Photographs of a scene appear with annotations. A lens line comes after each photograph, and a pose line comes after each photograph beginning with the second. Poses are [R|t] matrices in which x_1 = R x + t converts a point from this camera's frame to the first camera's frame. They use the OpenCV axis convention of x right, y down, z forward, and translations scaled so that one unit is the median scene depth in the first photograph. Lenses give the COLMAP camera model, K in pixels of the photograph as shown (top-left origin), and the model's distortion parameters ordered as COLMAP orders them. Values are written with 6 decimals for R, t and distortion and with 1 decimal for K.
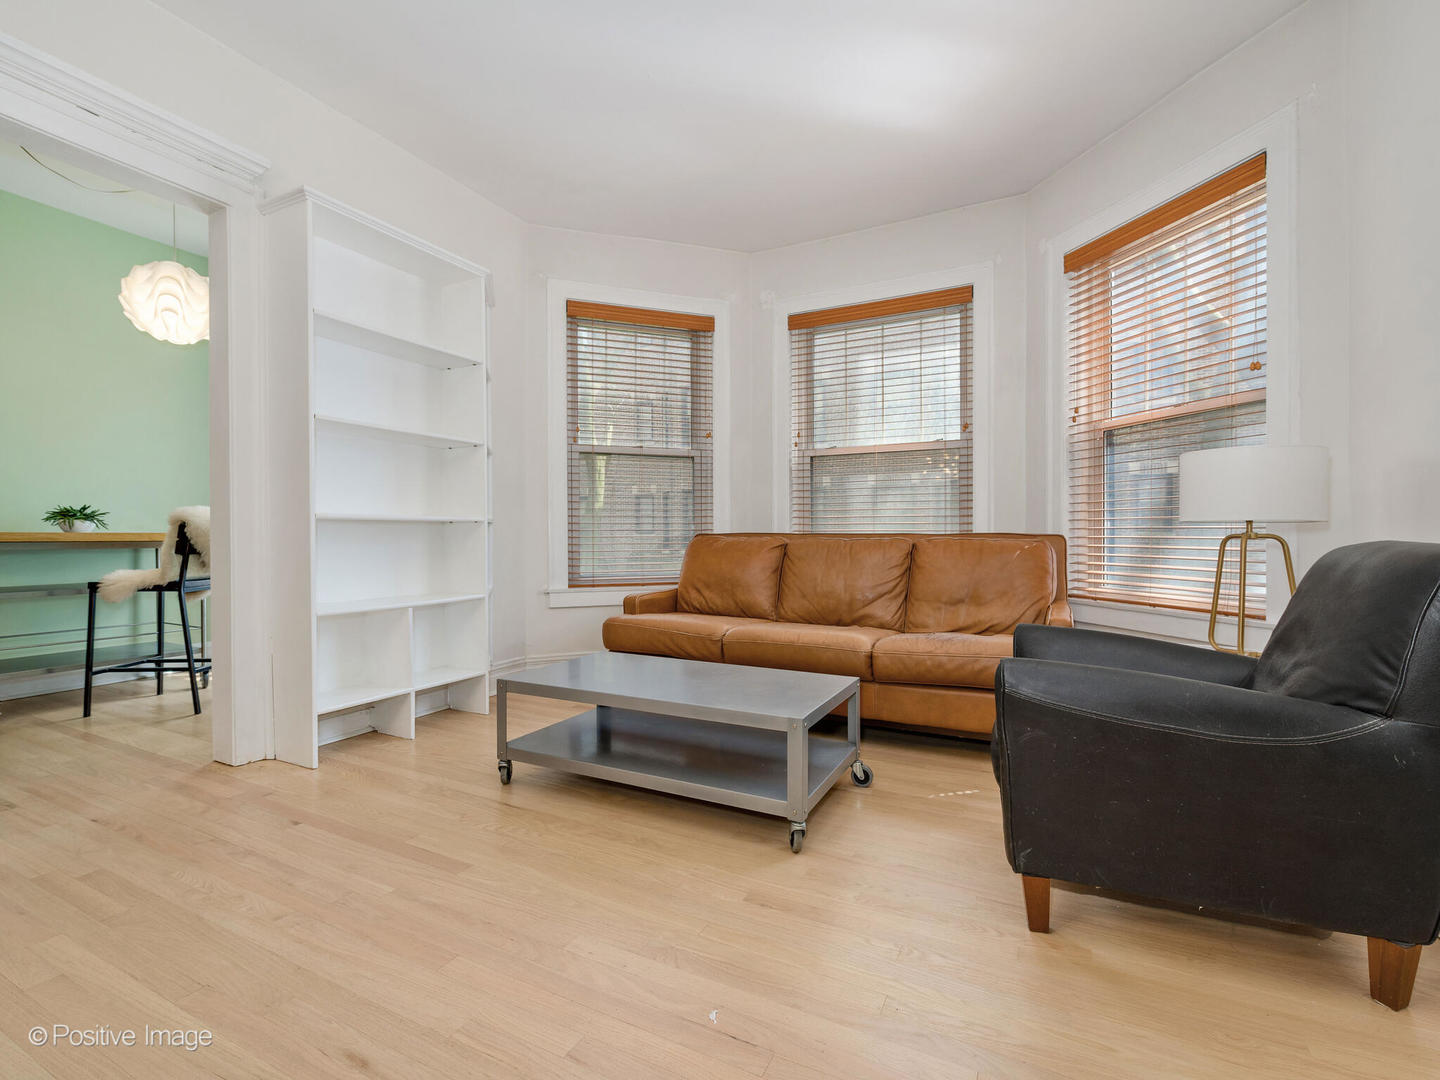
lens RADIAL K [[659.9, 0, 721.3], [0, 659.9, 532.9], [0, 0, 1]] dist [-0.002596, -0.000519]
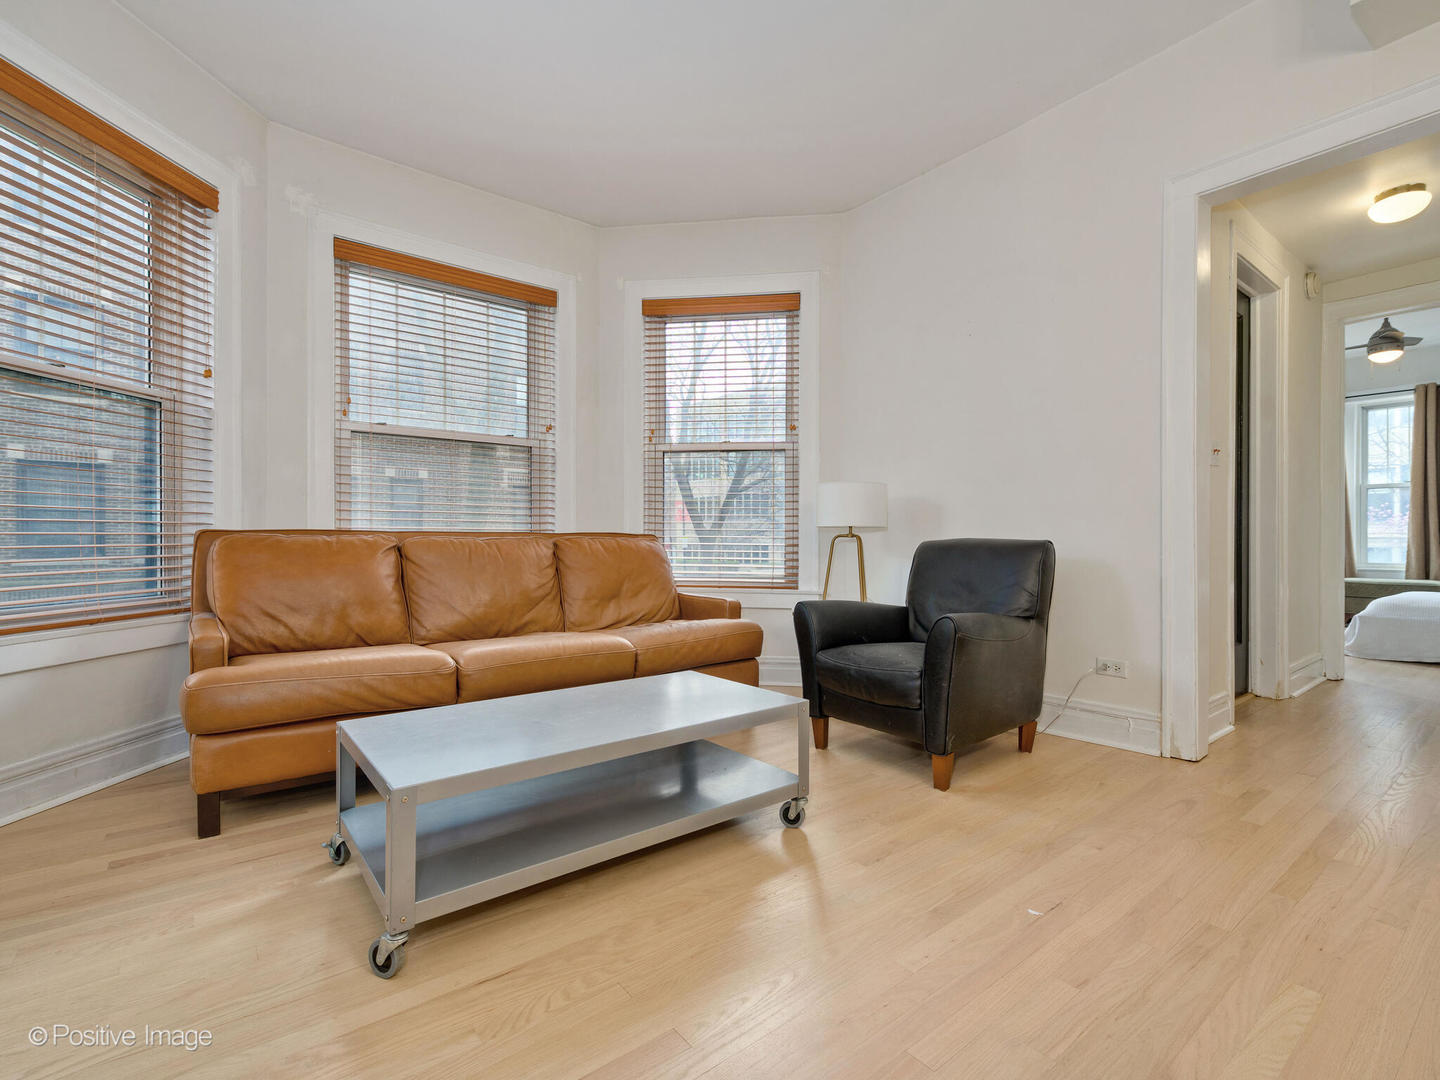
lens RADIAL K [[666.9, 0, 720.0], [0, 666.9, 540.0], [0, 0, 1]] dist [0.002393, 0.000178]
pose [[0.409168, -0.000963, 0.912459, -0.471598], [-0.005153, 0.999981, 0.003365, 0.007524], [-0.912444, -0.006079, 0.409155, 0.341136]]
